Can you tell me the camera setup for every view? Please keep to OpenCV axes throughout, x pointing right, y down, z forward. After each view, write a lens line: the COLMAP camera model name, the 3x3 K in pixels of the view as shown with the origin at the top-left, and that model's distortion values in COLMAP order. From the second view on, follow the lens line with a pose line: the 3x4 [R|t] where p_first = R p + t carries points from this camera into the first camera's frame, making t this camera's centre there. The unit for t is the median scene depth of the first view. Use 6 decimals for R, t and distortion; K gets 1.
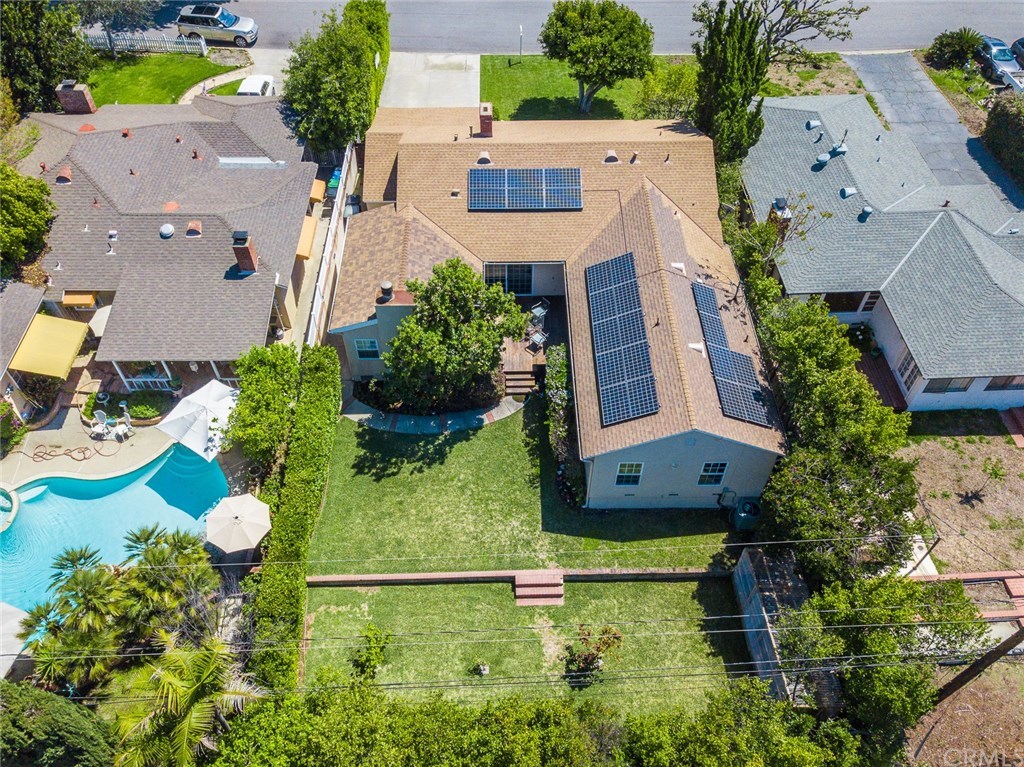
lens RADIAL K [[793.9, 0, 512.0], [0, 793.9, 383.5], [0, 0, 1]] dist [0.034586, 0.006154]
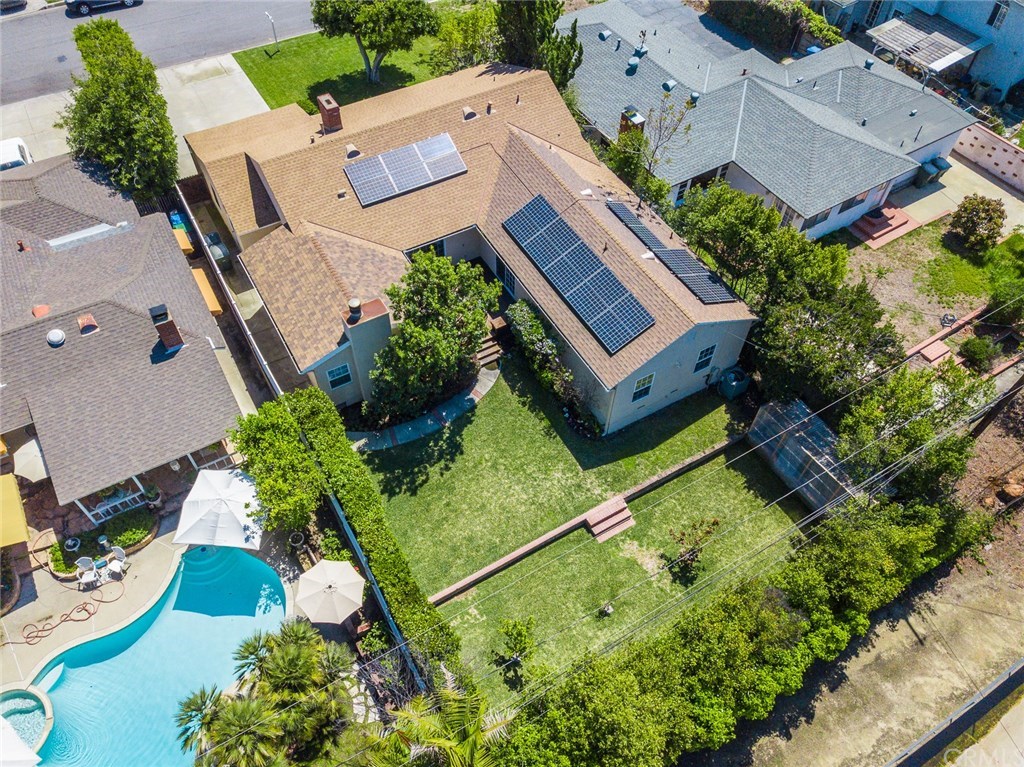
lens RADIAL K [[778.6, 0, 501.1], [0, 778.6, 388.7], [0, 0, 1]] dist [0.040799, 0.001421]
pose [[0.878033, -0.380170, 0.290739, -0.291255], [0.362905, 0.924898, 0.113423, -0.065828], [-0.312024, 0.005921, 0.950056, 0.051191]]
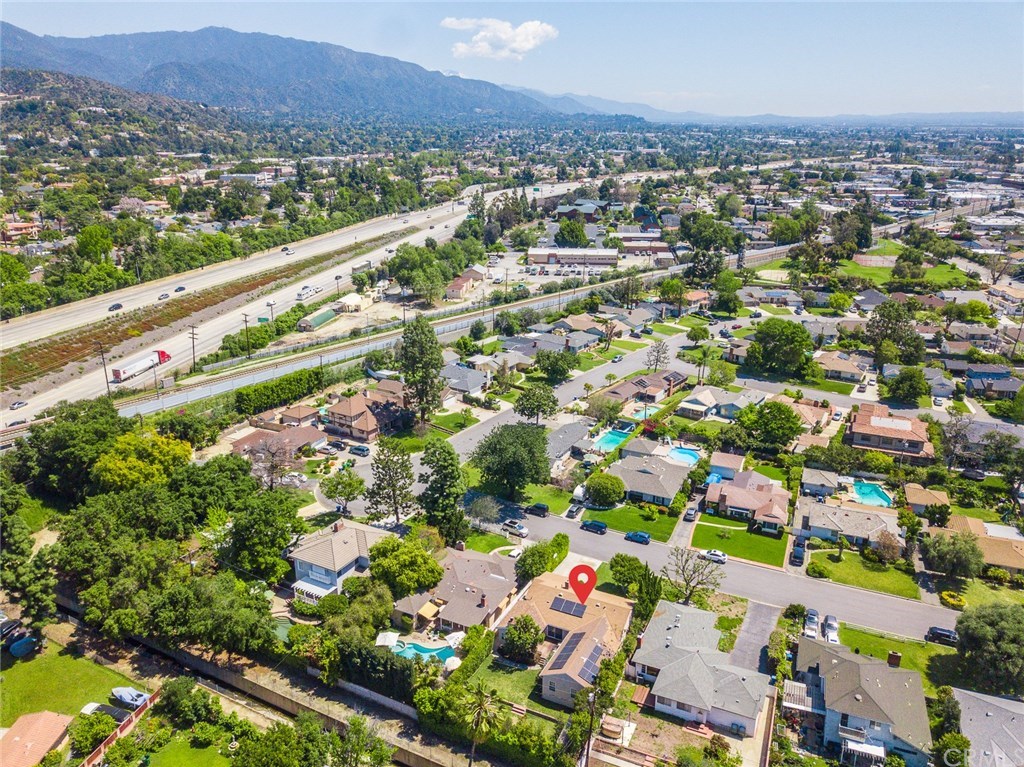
lens RADIAL K [[778.6, 0, 501.1], [0, 778.6, 388.7], [0, 0, 1]] dist [0.040799, 0.001421]
pose [[0.884736, 0.147317, -0.442199, 1.153280], [-0.353407, 0.830590, -0.430375, 0.530465], [0.303885, 0.537045, 0.786916, -2.260341]]
